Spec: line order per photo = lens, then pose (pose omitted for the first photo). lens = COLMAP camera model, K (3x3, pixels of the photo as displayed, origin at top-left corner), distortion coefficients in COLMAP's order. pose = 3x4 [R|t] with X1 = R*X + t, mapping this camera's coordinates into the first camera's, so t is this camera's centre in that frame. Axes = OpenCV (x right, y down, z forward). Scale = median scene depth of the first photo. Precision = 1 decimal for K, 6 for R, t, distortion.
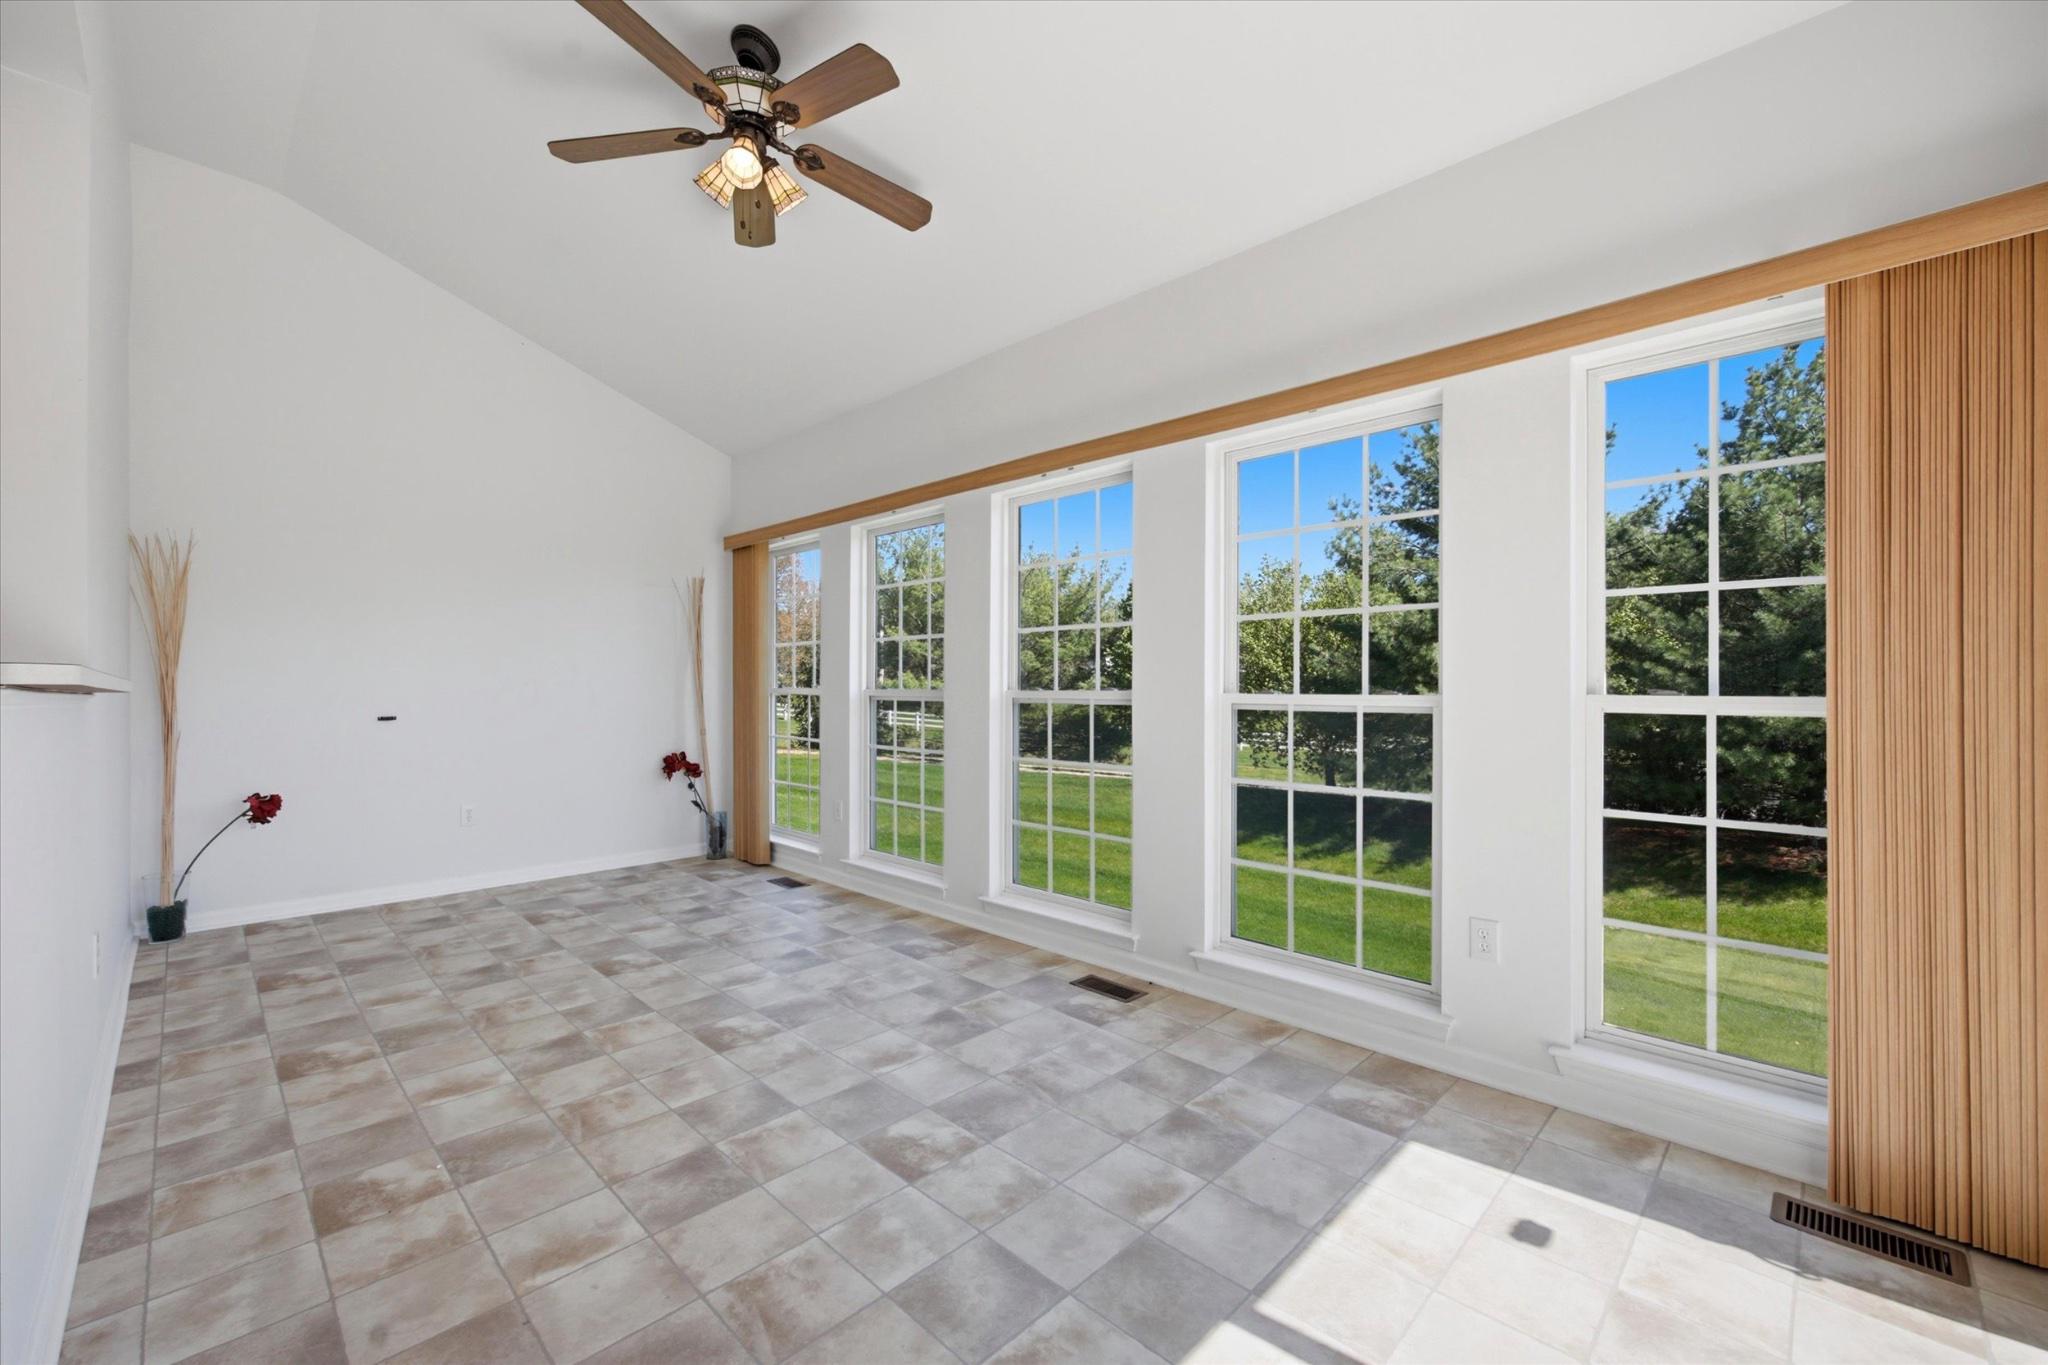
lens RADIAL K [[830.1, 0, 1026.0], [0, 830.1, 684.4], [0, 0, 1]] dist [0.000882, -0.000729]
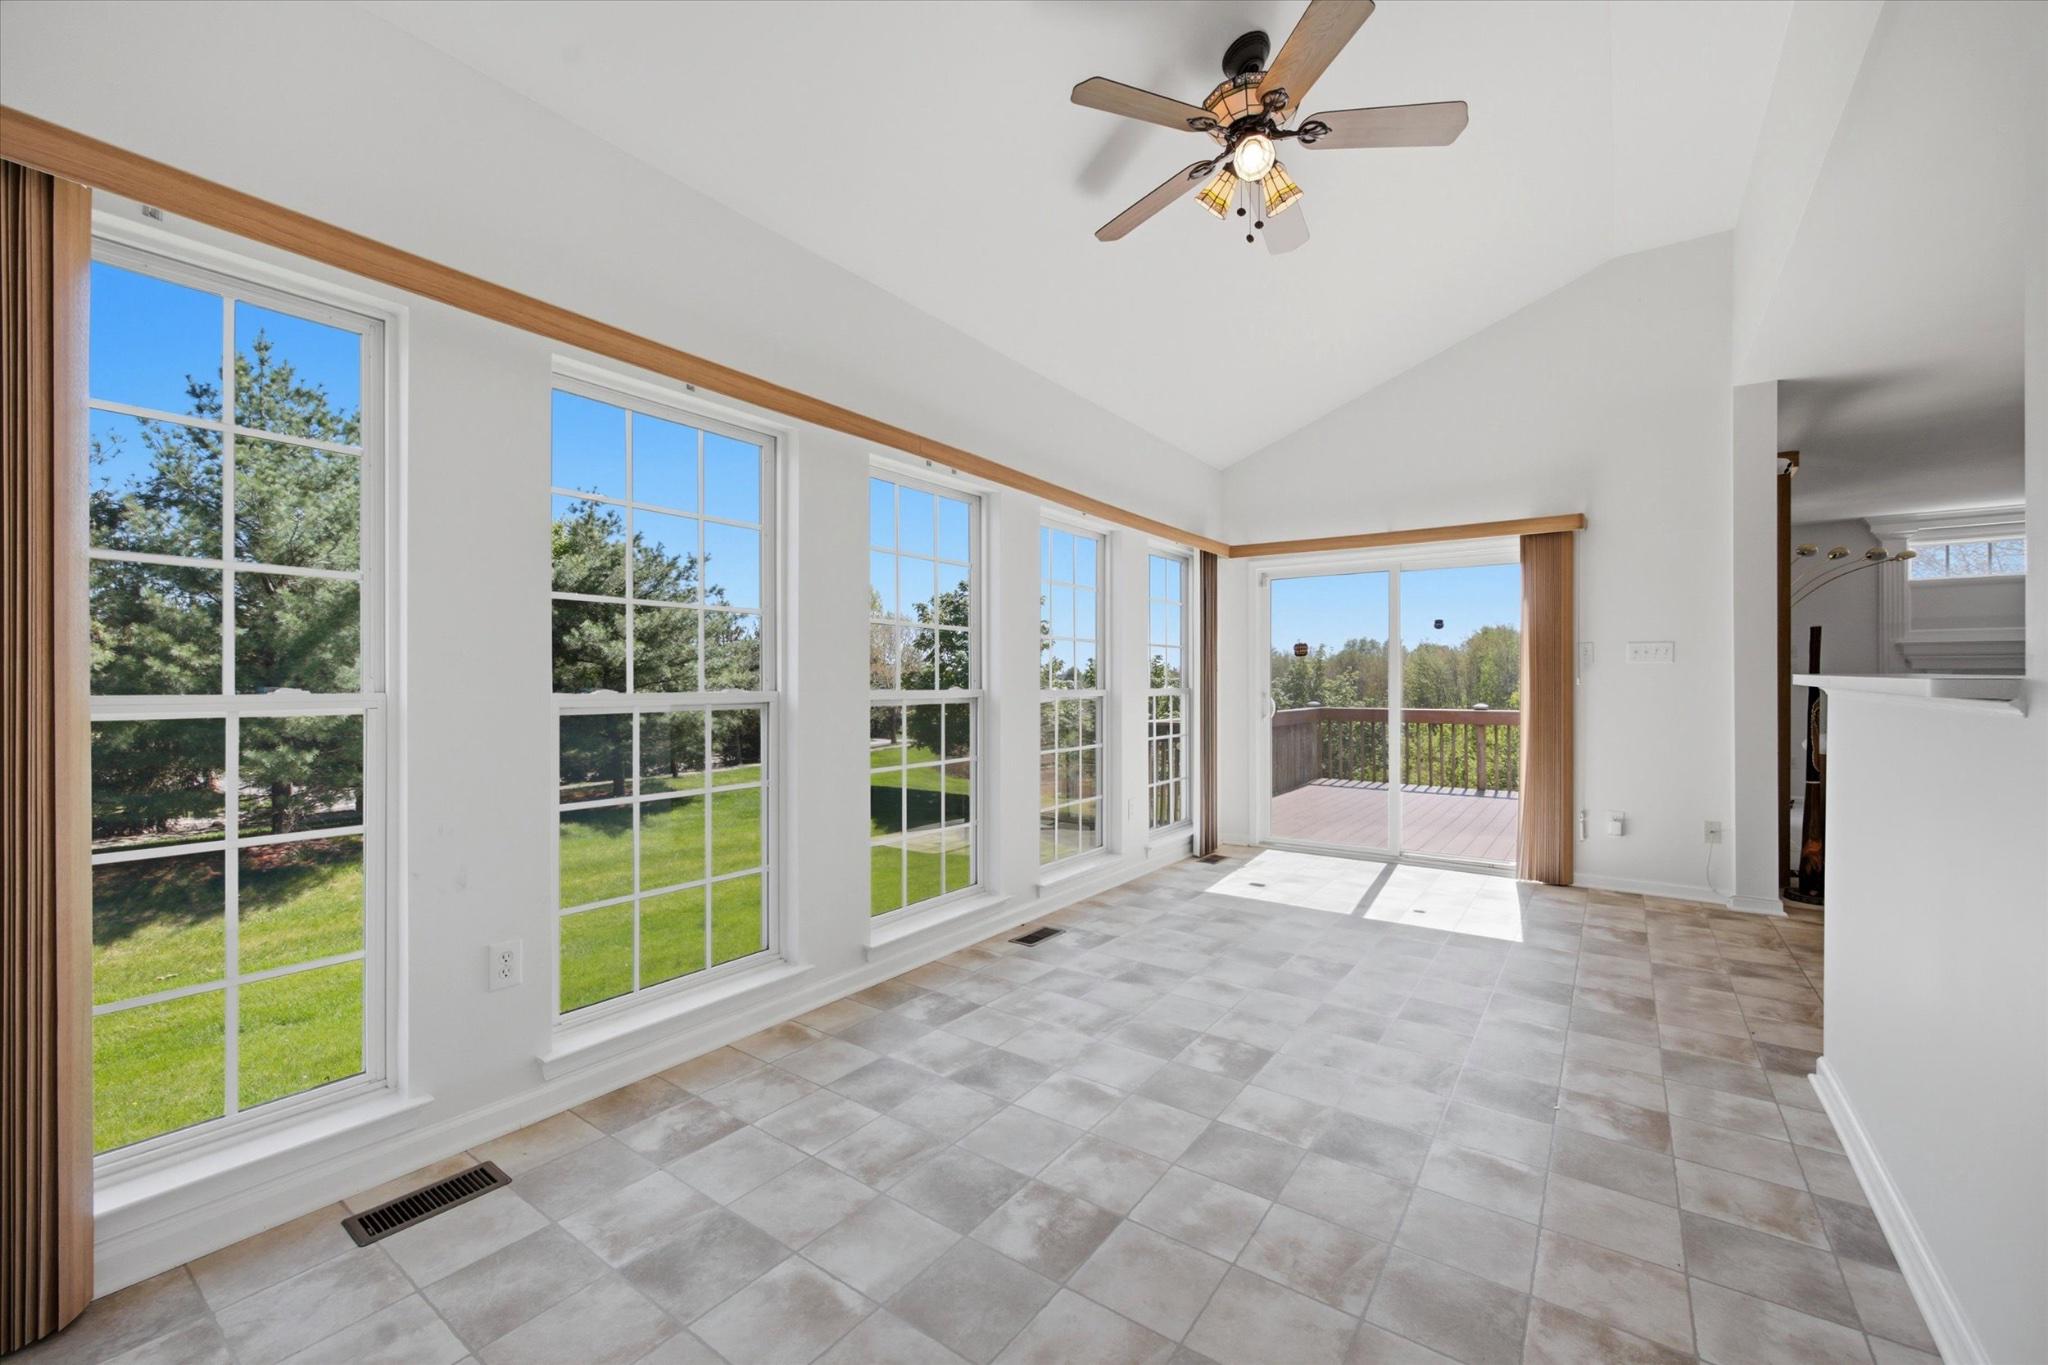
lens RADIAL K [[830.1, 0, 1029.7], [0, 830.1, 684.5], [0, 0, 1]] dist [0.000882, -0.000729]
pose [[-0.162703, 0.000285, 0.986675, -1.035466], [-0.000334, 1.000000, -0.000344, 0.003230], [-0.986675, -0.000385, -0.162703, 1.154130]]
